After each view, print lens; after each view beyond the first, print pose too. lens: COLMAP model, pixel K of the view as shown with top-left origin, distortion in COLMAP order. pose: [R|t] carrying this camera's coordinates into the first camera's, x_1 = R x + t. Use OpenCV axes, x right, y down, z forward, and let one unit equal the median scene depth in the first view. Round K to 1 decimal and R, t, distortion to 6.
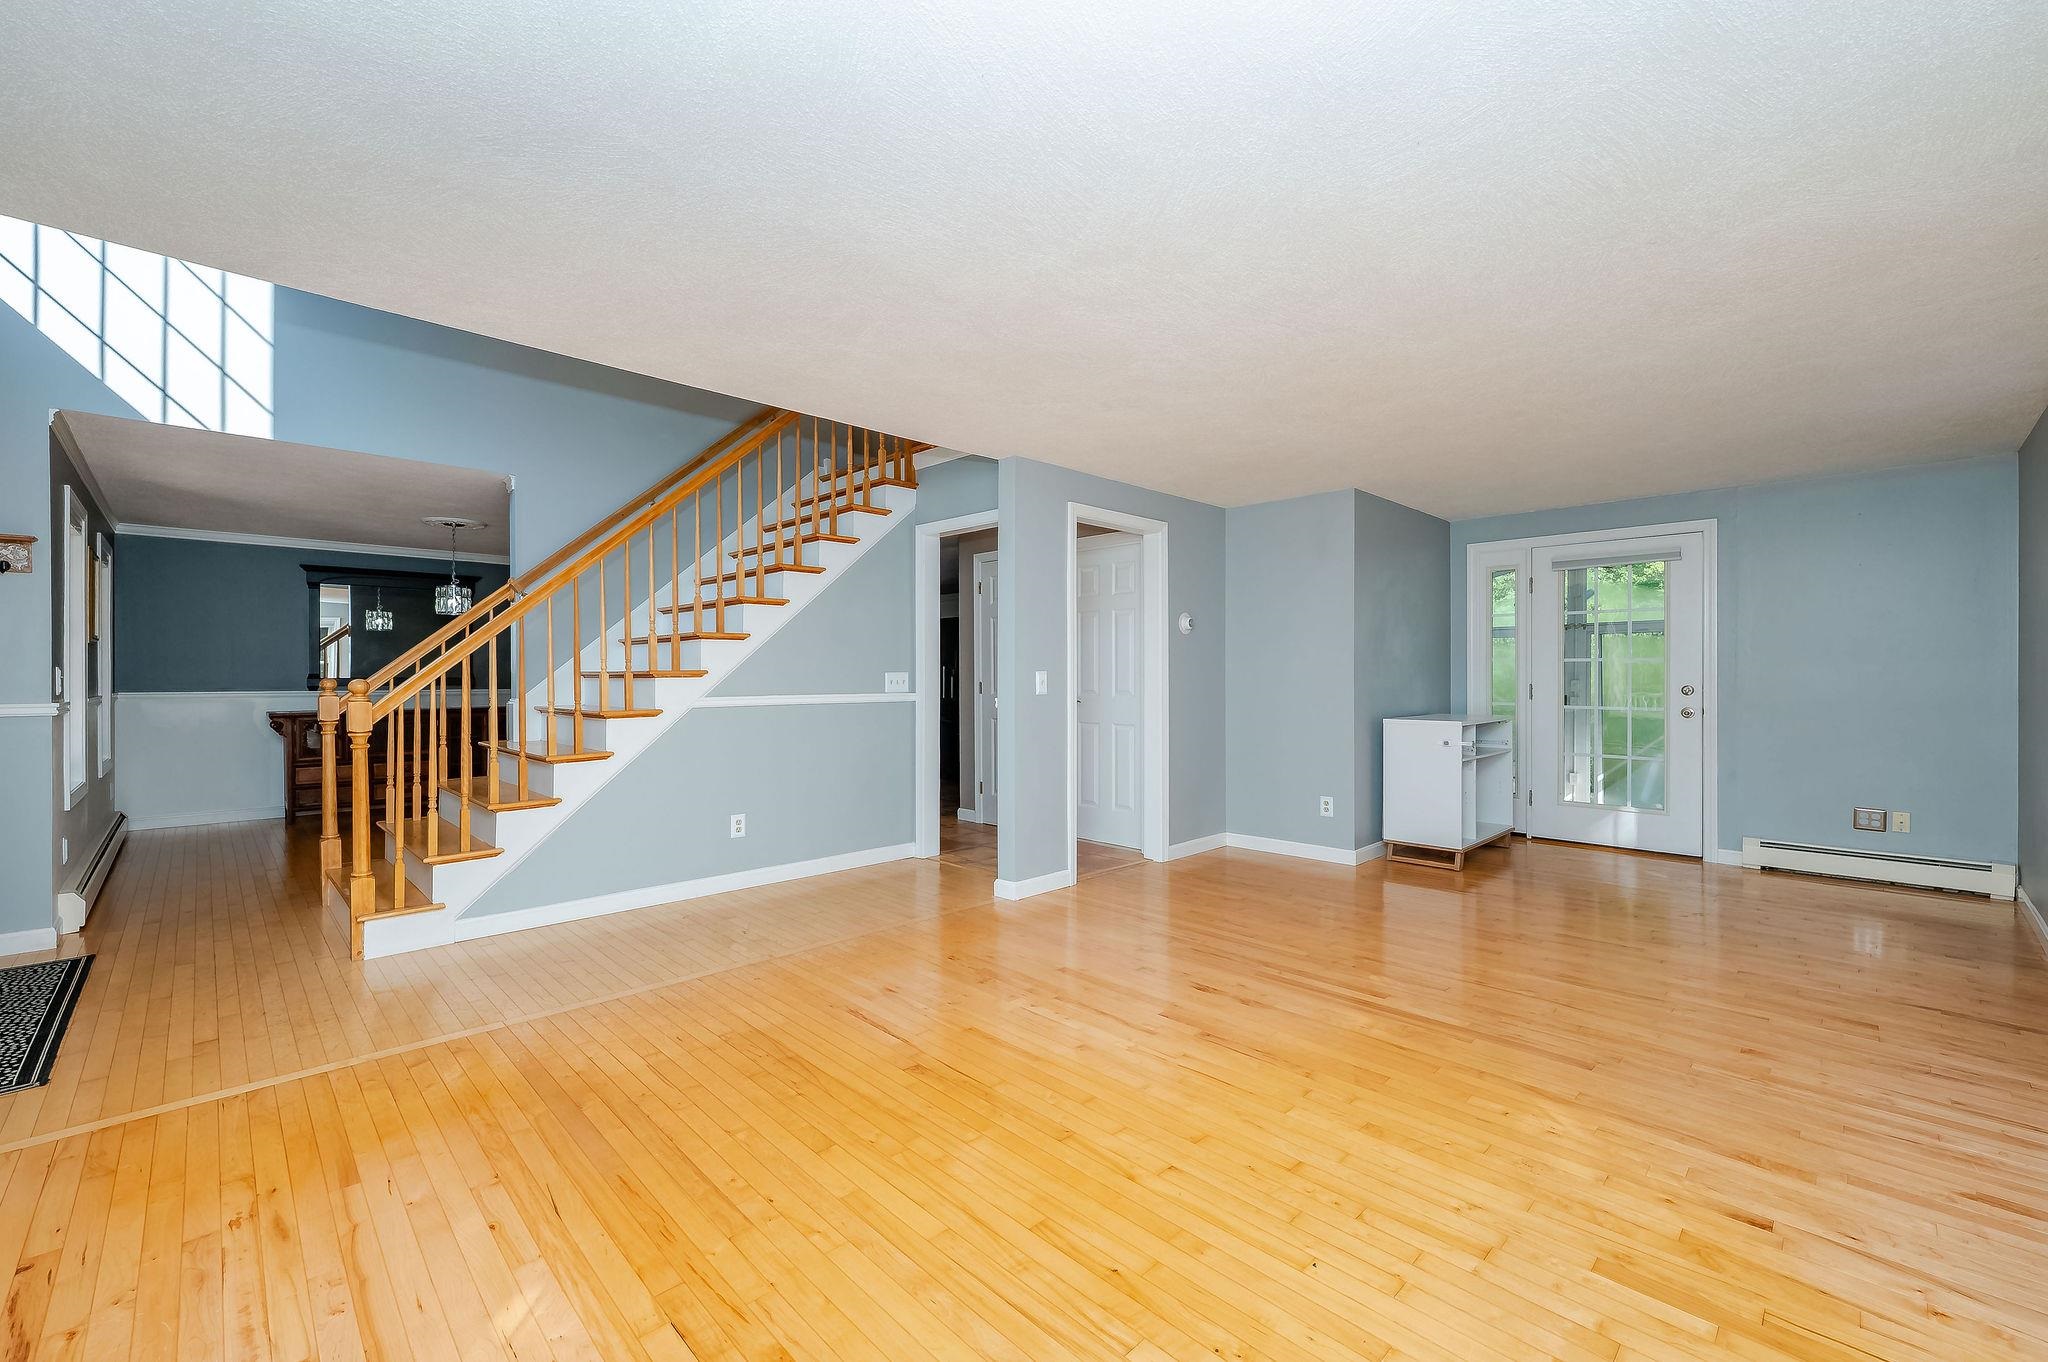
lens RADIAL K [[855.8, 0, 1037.9], [0, 855.8, 678.4], [0, 0, 1]] dist [-0.002487, -0.000227]
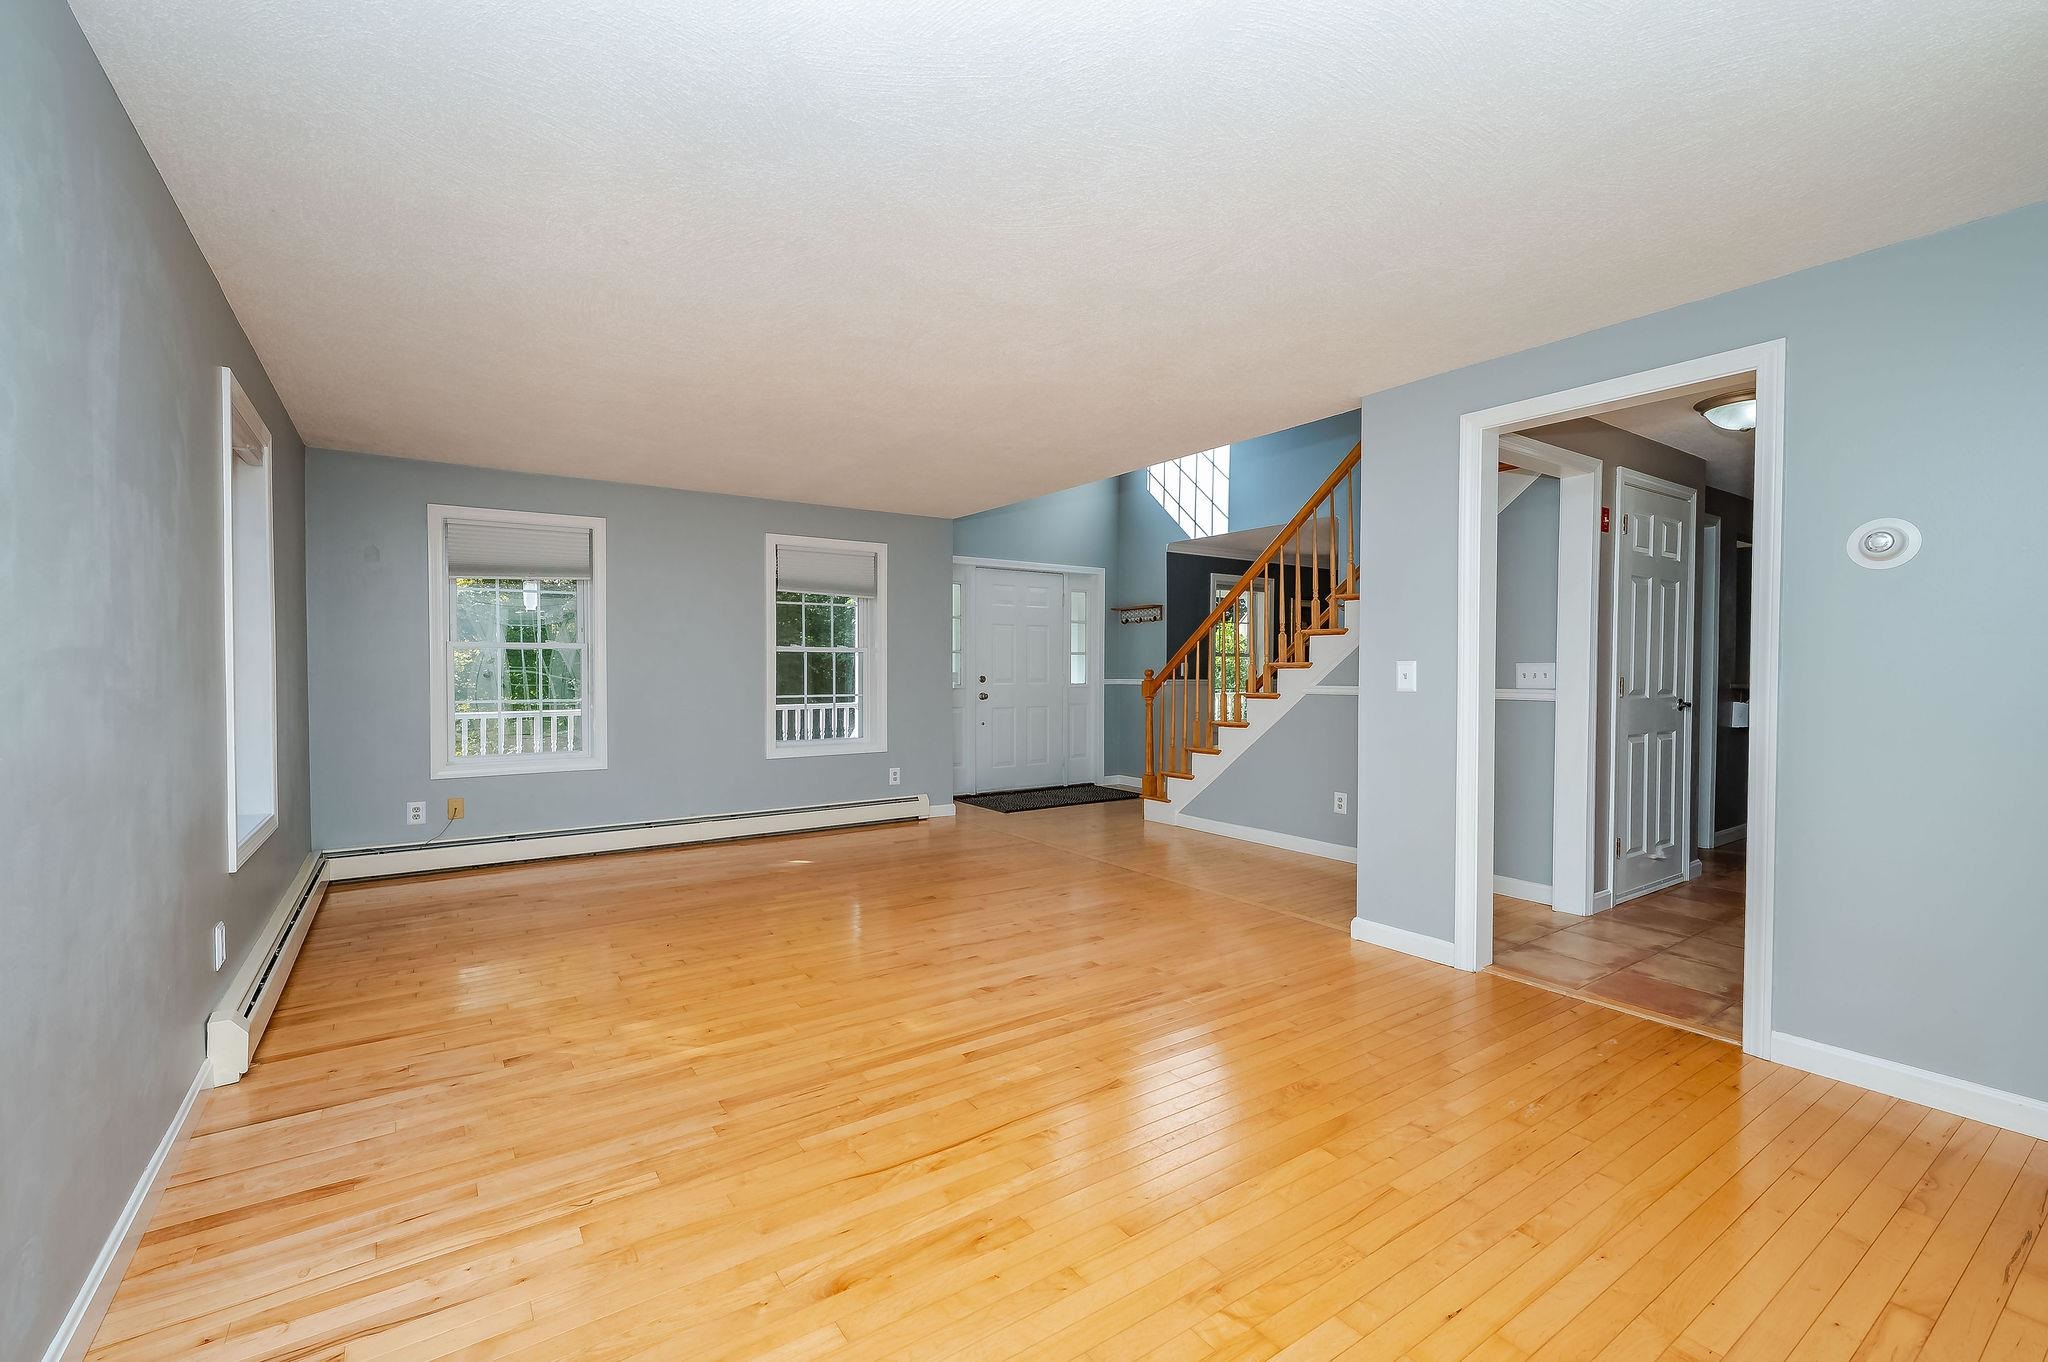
lens RADIAL K [[827.9, 0, 1026.8], [0, 827.9, 674.4], [0, 0, 1]] dist [0.000879, 0.000048]
pose [[-0.161049, 0.008844, -0.986907, 0.888176], [-0.002875, 0.999951, 0.009430, -0.002811], [0.986942, 0.004356, -0.161016, 0.890733]]
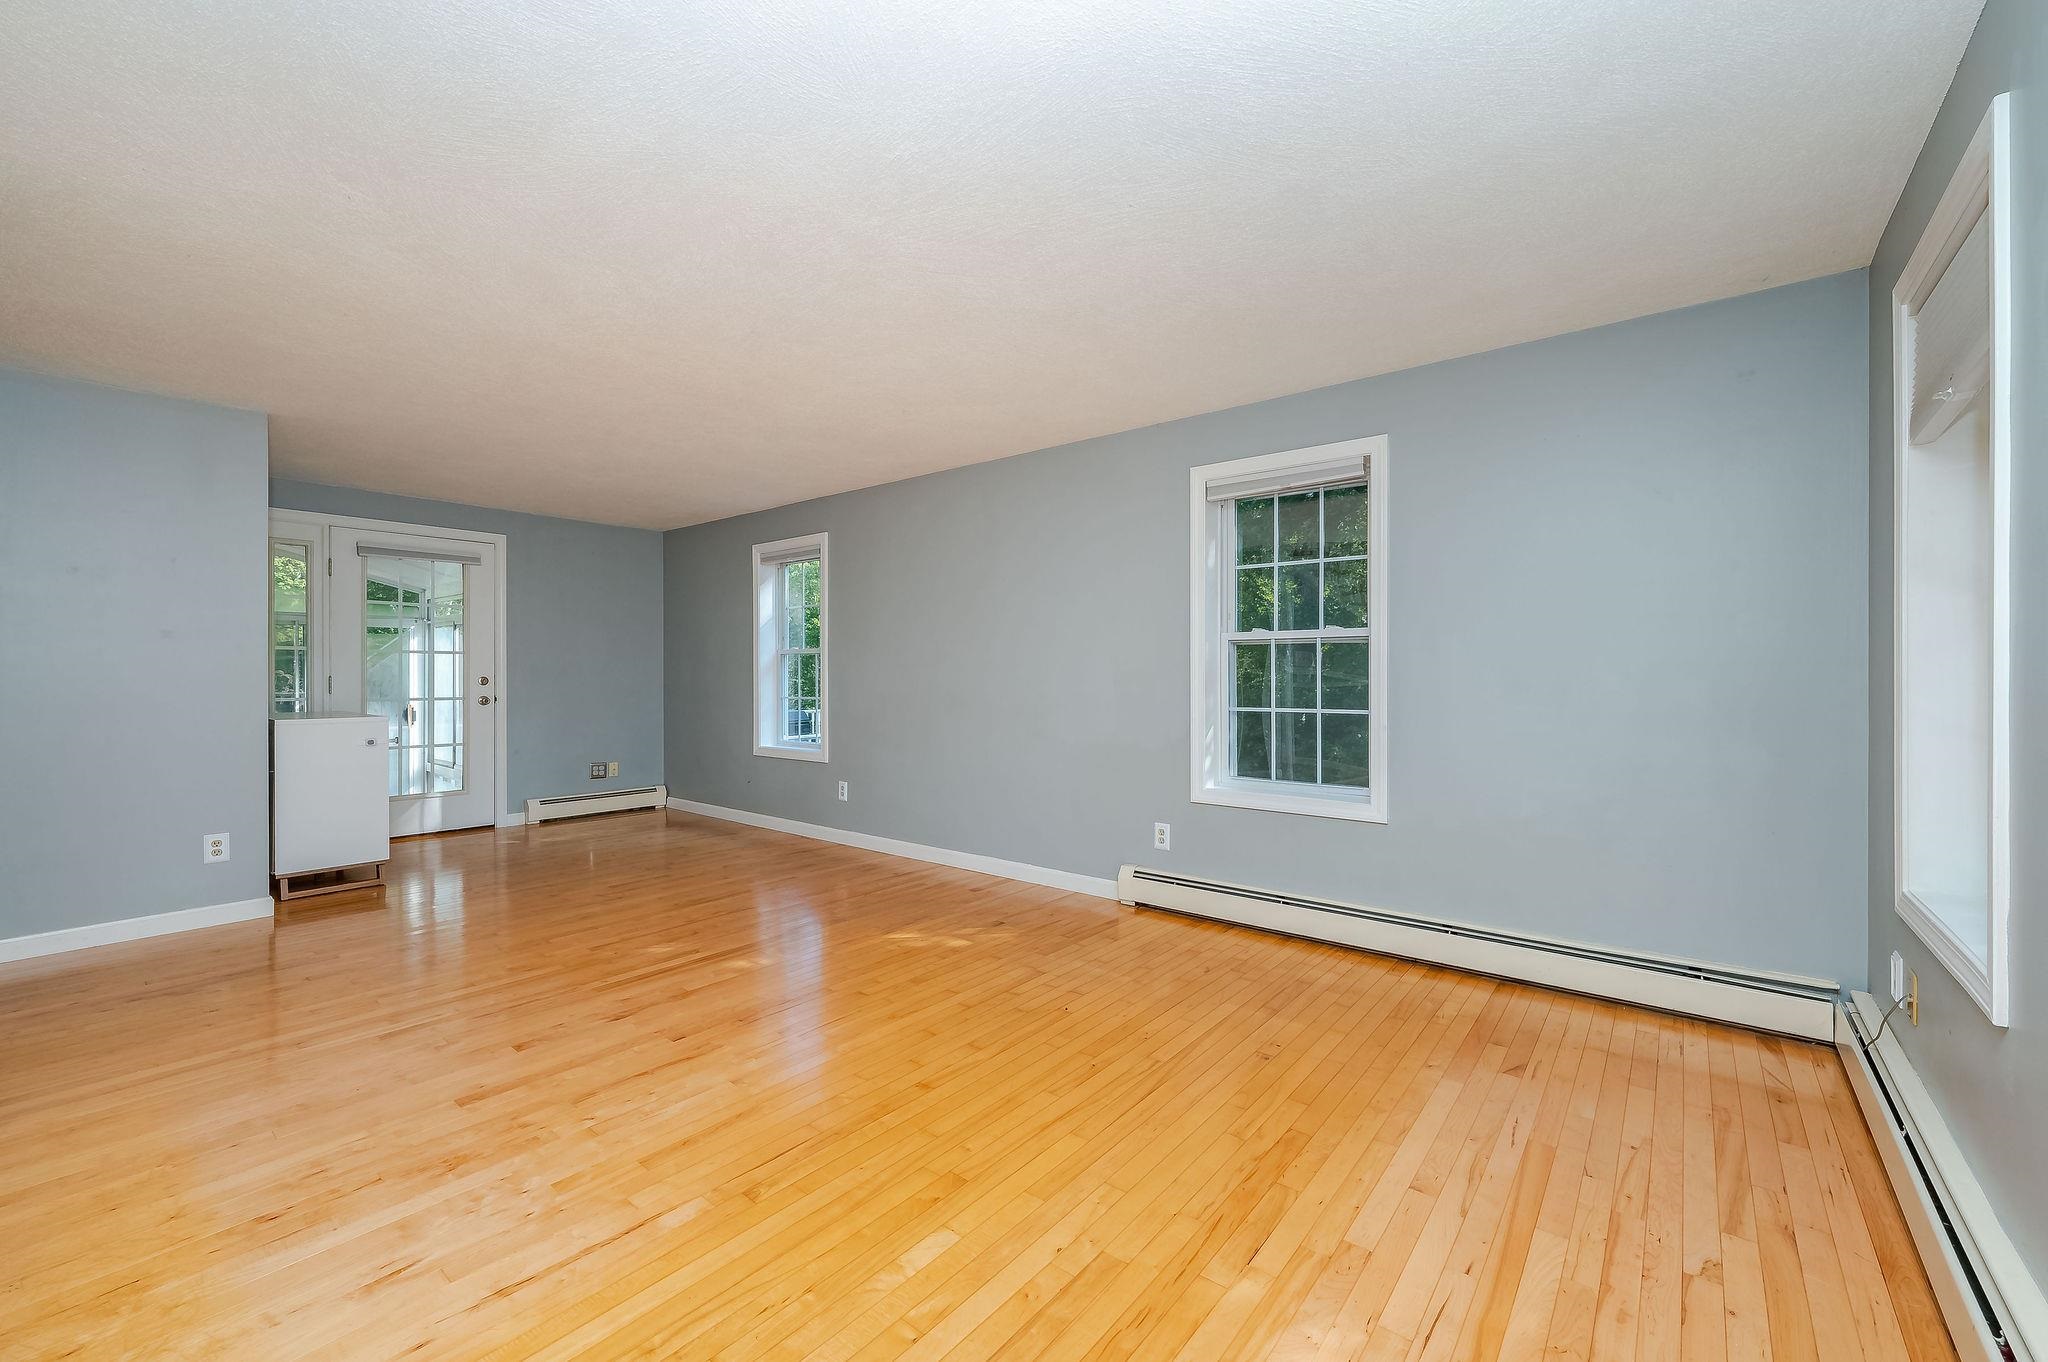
lens RADIAL K [[827.9, 0, 1026.8], [0, 827.9, 674.4], [0, 0, 1]] dist [0.000879, 0.000048]
pose [[-0.117923, 0.000517, 0.993023, -0.522230], [0.005784, 0.999983, 0.000166, 0.011958], [-0.993006, 0.005763, -0.117924, 0.514697]]
